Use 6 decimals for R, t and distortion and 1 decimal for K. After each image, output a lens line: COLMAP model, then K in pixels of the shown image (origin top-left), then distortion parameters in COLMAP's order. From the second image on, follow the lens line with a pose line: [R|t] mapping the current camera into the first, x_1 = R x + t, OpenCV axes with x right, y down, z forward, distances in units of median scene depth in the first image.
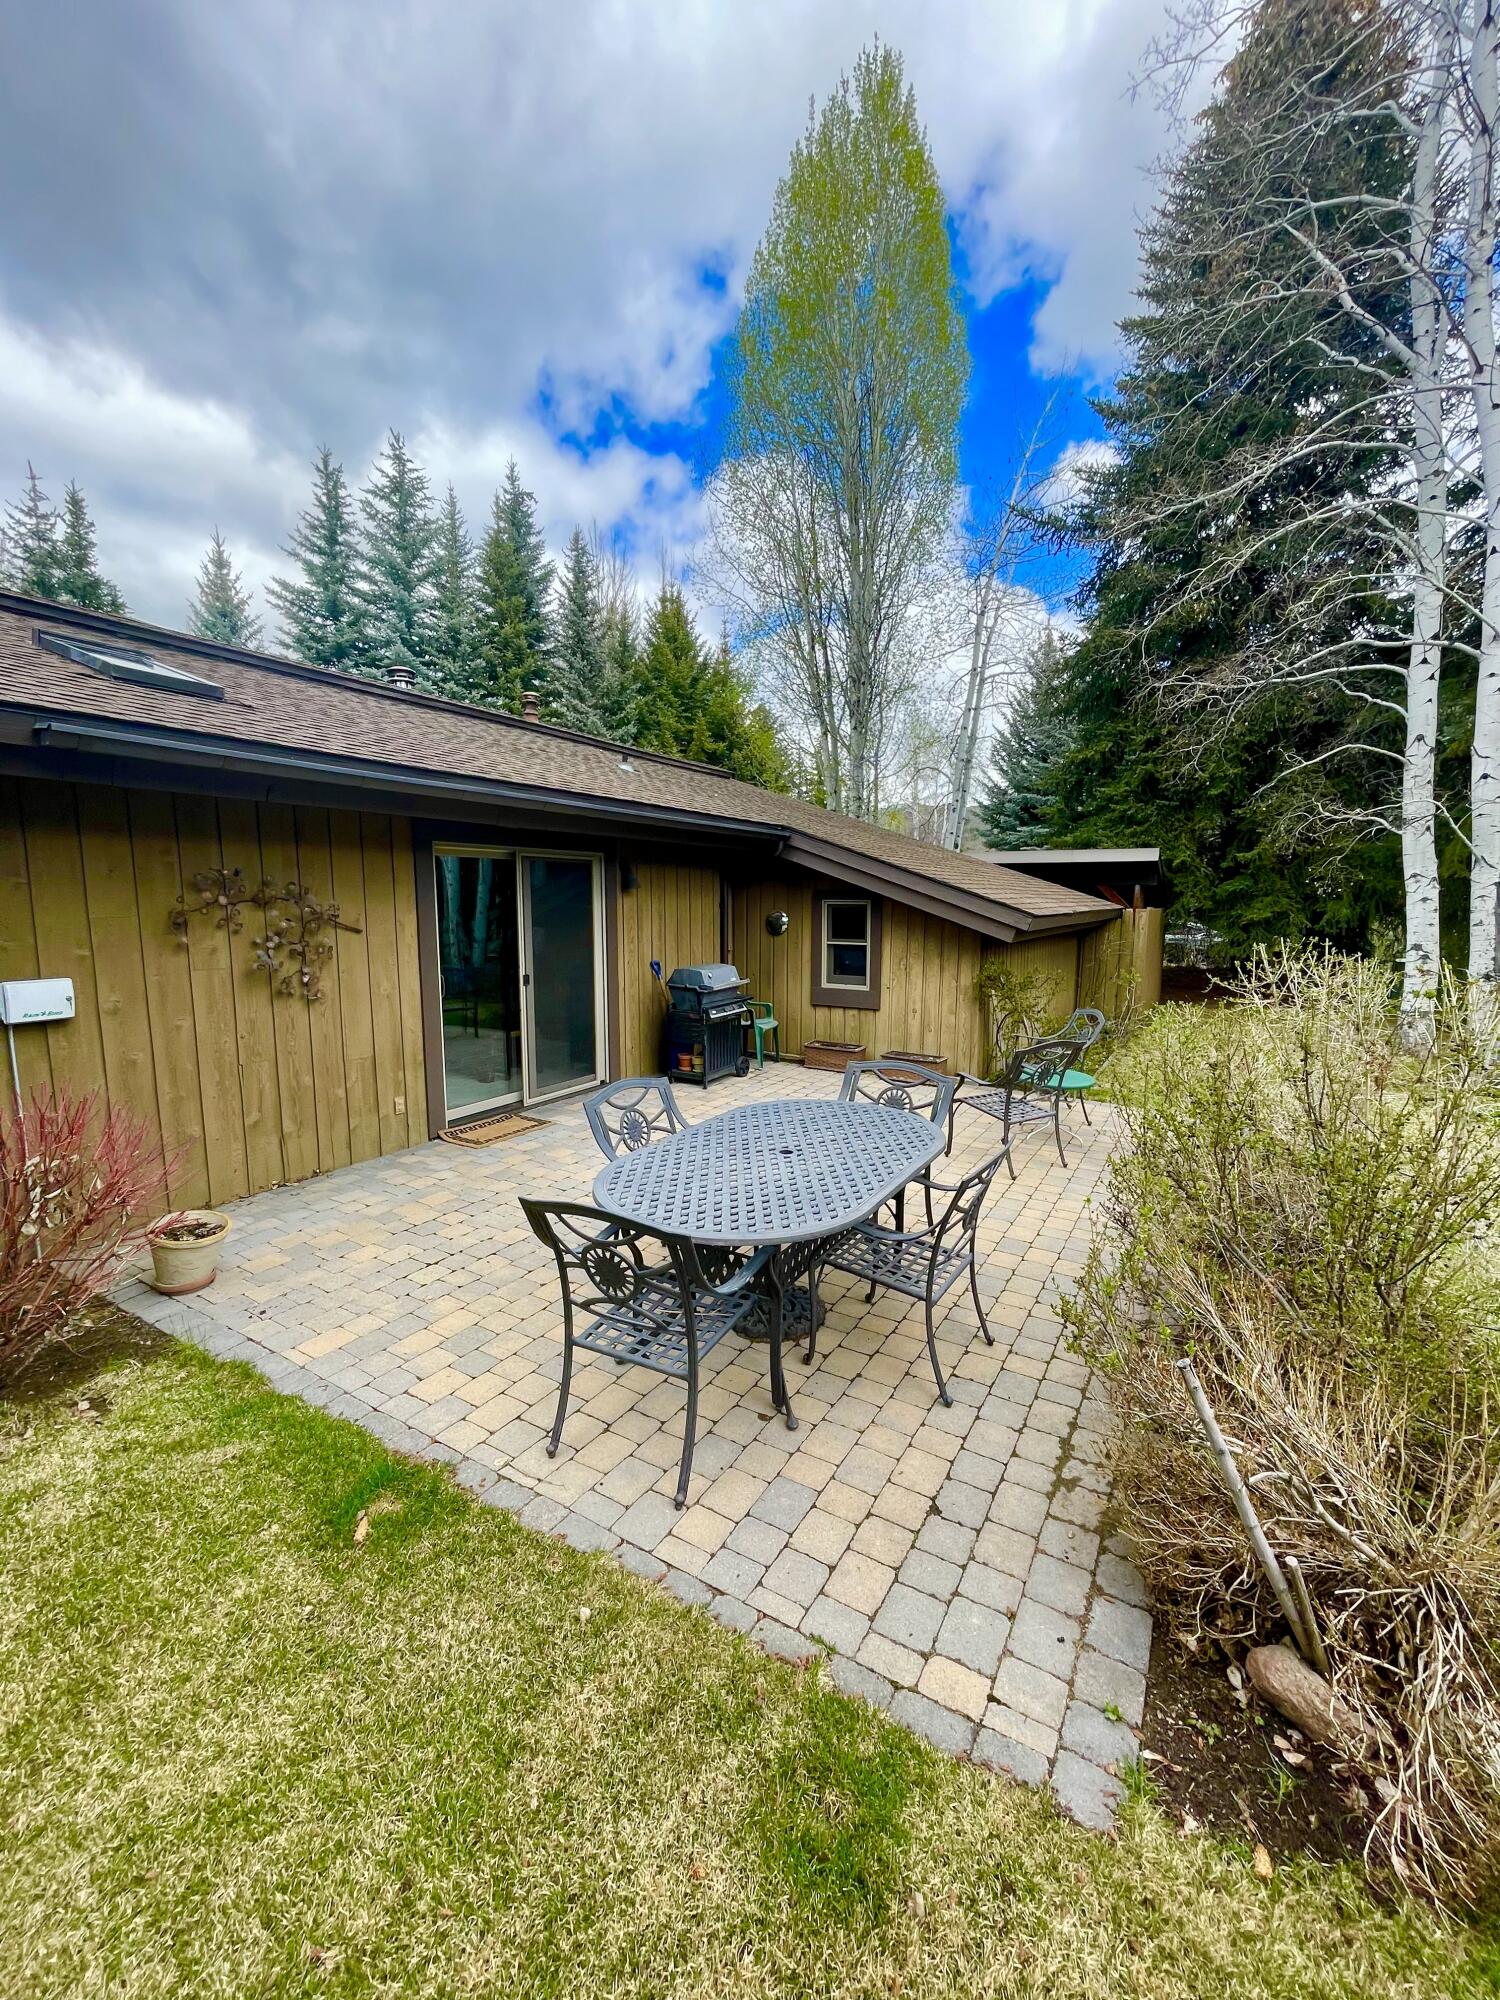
lens RADIAL K [[803.4, 0, 753.8], [0, 803.4, 999.7], [0, 0, 1]] dist [-0.007399, 0.001125]
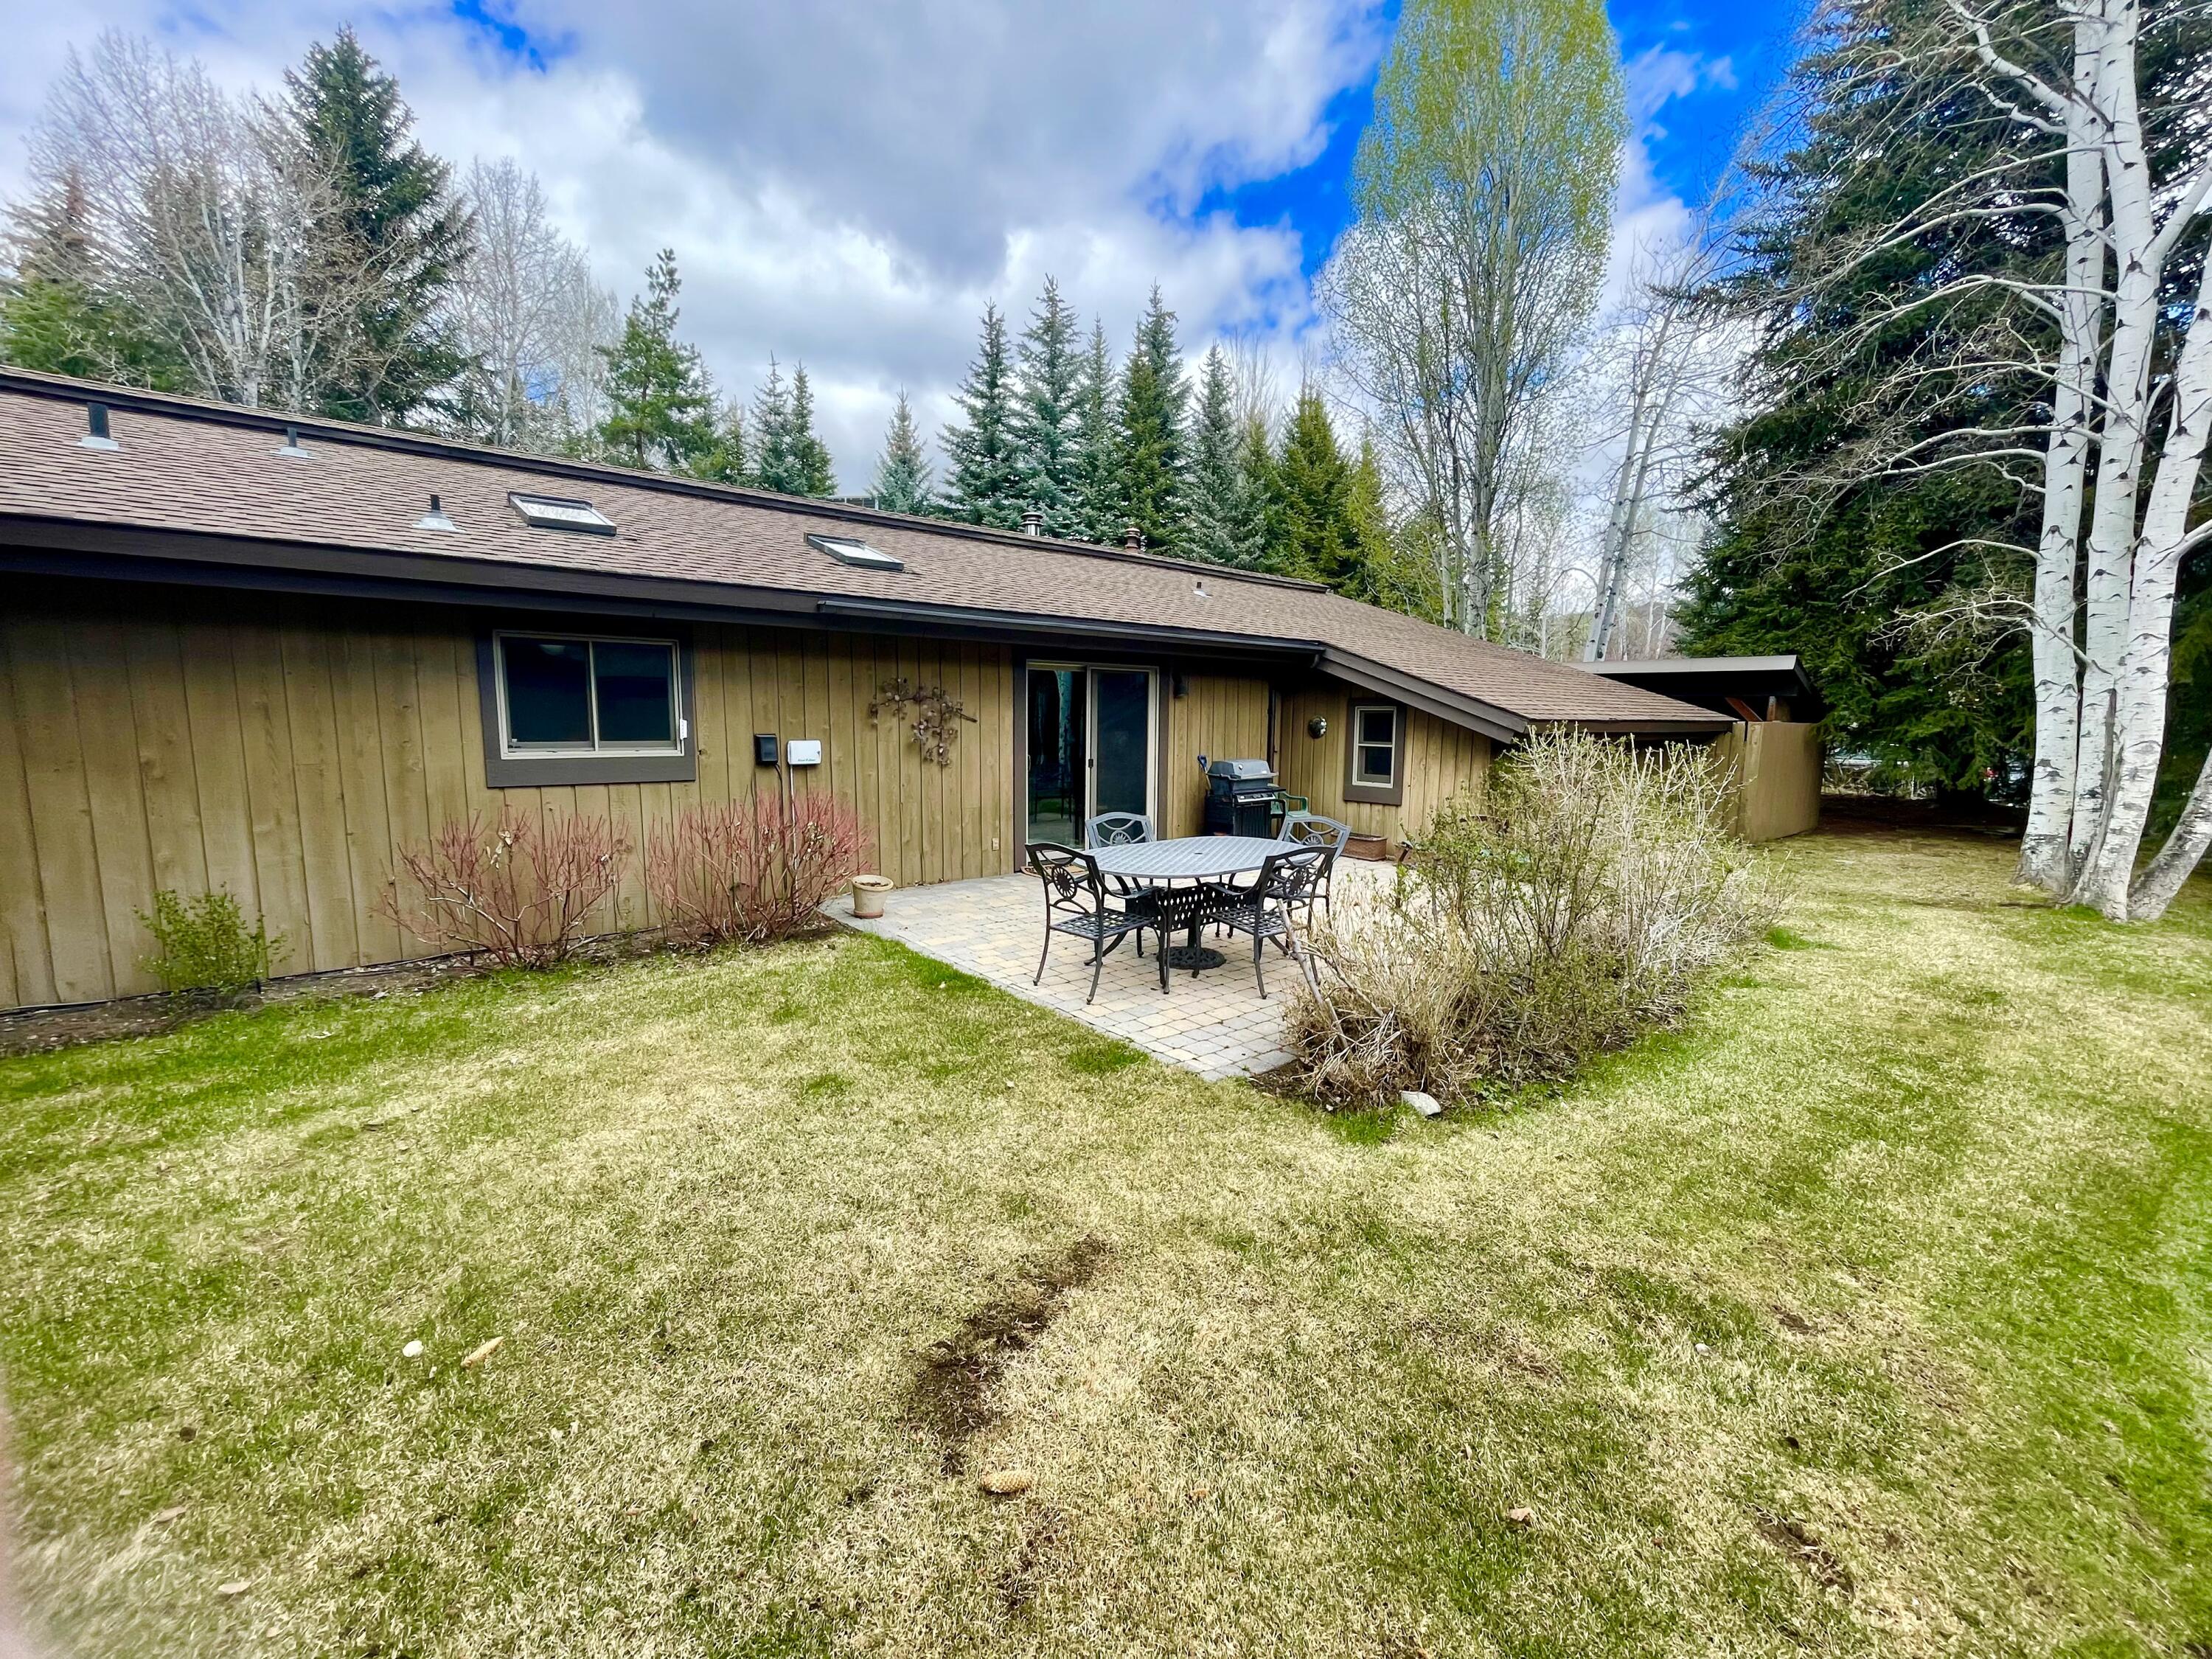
lens RADIAL K [[888.6, 0, 1107.0], [0, 888.6, 824.9], [0, 0, 1]] dist [-0.007399, 0.001125]
pose [[0.941780, 0.049220, -0.332609, 0.116053], [-0.050776, 0.998702, 0.004015, 0.034813], [0.332375, 0.013107, 0.943056, -0.183751]]
